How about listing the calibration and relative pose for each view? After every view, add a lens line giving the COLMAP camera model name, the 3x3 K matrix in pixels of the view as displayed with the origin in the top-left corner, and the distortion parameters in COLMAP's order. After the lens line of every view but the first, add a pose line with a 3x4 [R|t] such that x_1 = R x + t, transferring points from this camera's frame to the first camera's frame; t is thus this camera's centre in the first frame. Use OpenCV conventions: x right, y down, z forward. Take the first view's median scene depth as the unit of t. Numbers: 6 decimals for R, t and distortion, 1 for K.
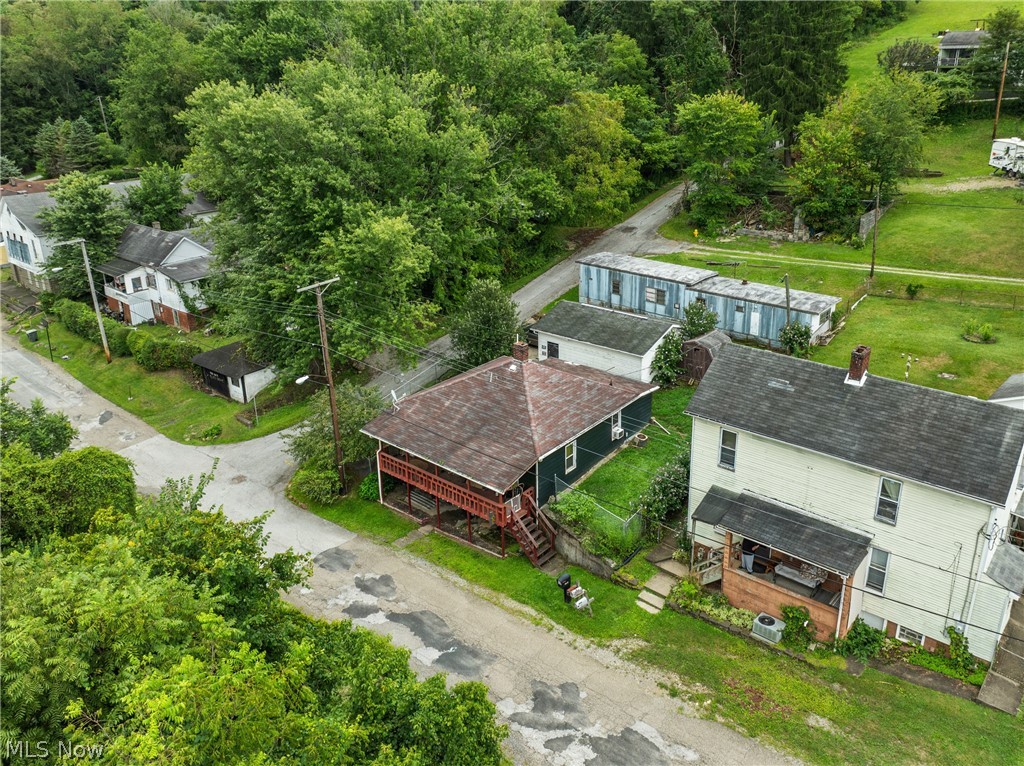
lens RADIAL K [[757.2, 0, 532.2], [0, 757.2, 344.3], [0, 0, 1]] dist [-0.047698, 0.004075]
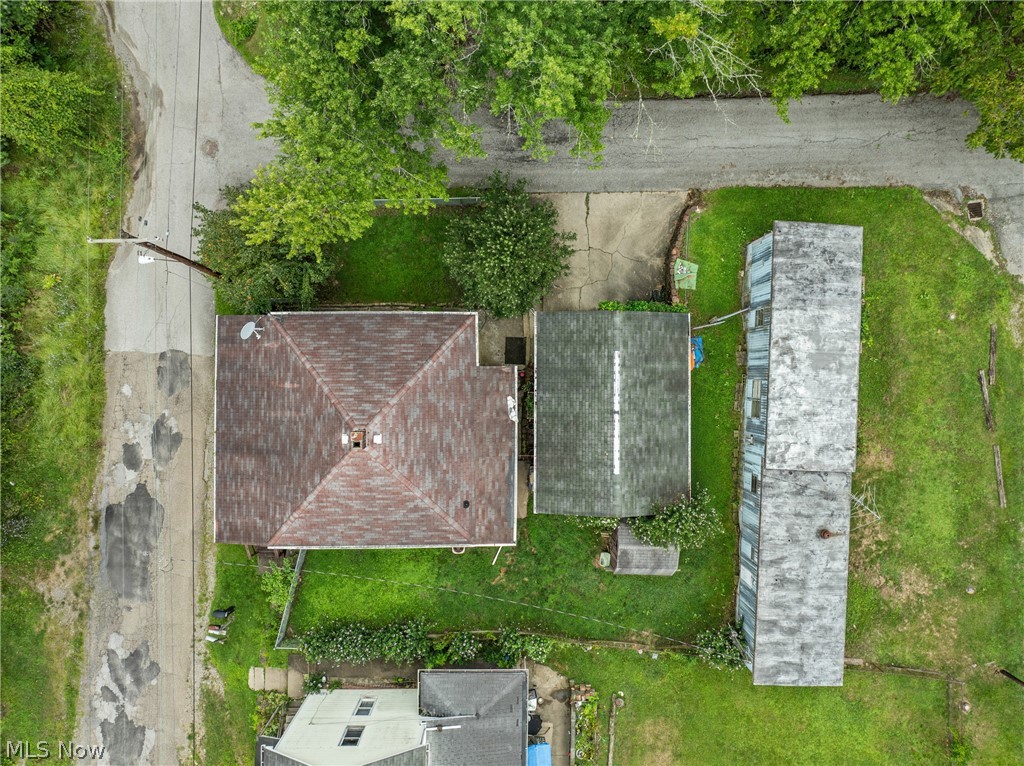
lens RADIAL K [[716.1, 0, 512.0], [0, 716.1, 383.0], [0, 0, 1]] dist [-0.042193, 0.001901]
pose [[0.637023, 0.770230, 0.030790, 0.016393], [-0.319637, 0.227589, 0.919802, -0.699054], [0.701451, -0.595777, 0.391173, 0.862500]]
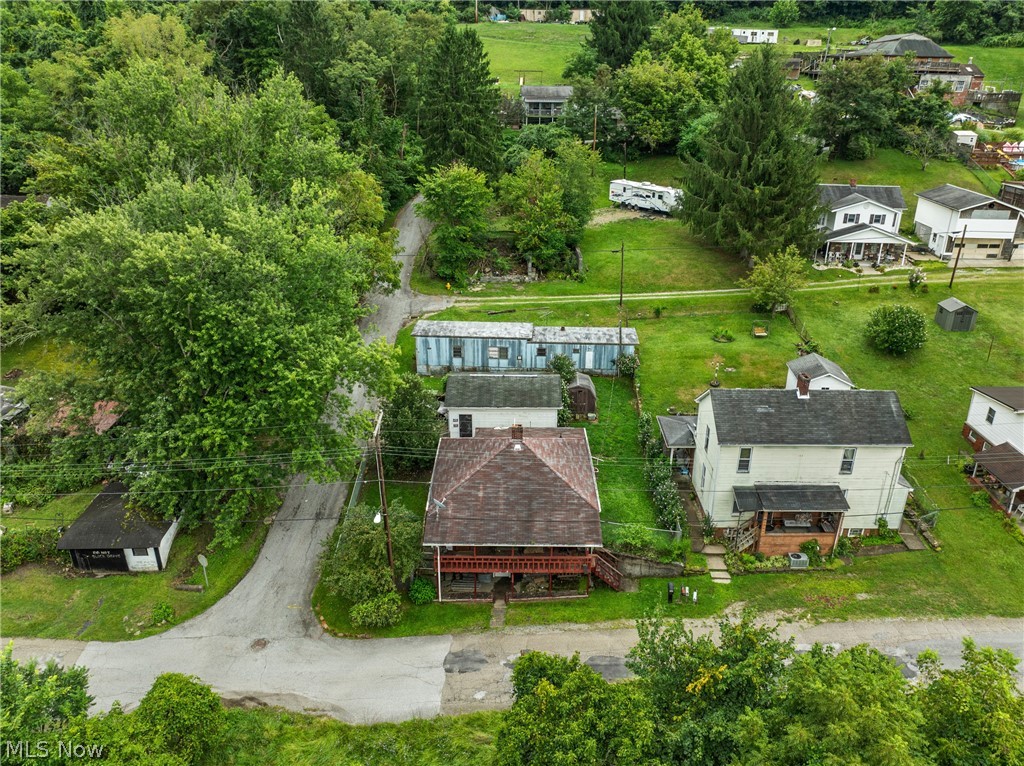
lens RADIAL K [[733.8, 0, 512.0], [0, 733.8, 383.0], [0, 0, 1]] dist [-0.046921, -0.001897]
pose [[0.769060, -0.234957, 0.594426, -0.686549], [0.199386, 0.971768, 0.126144, -0.211411], [-0.607283, 0.021508, 0.794195, 0.095889]]
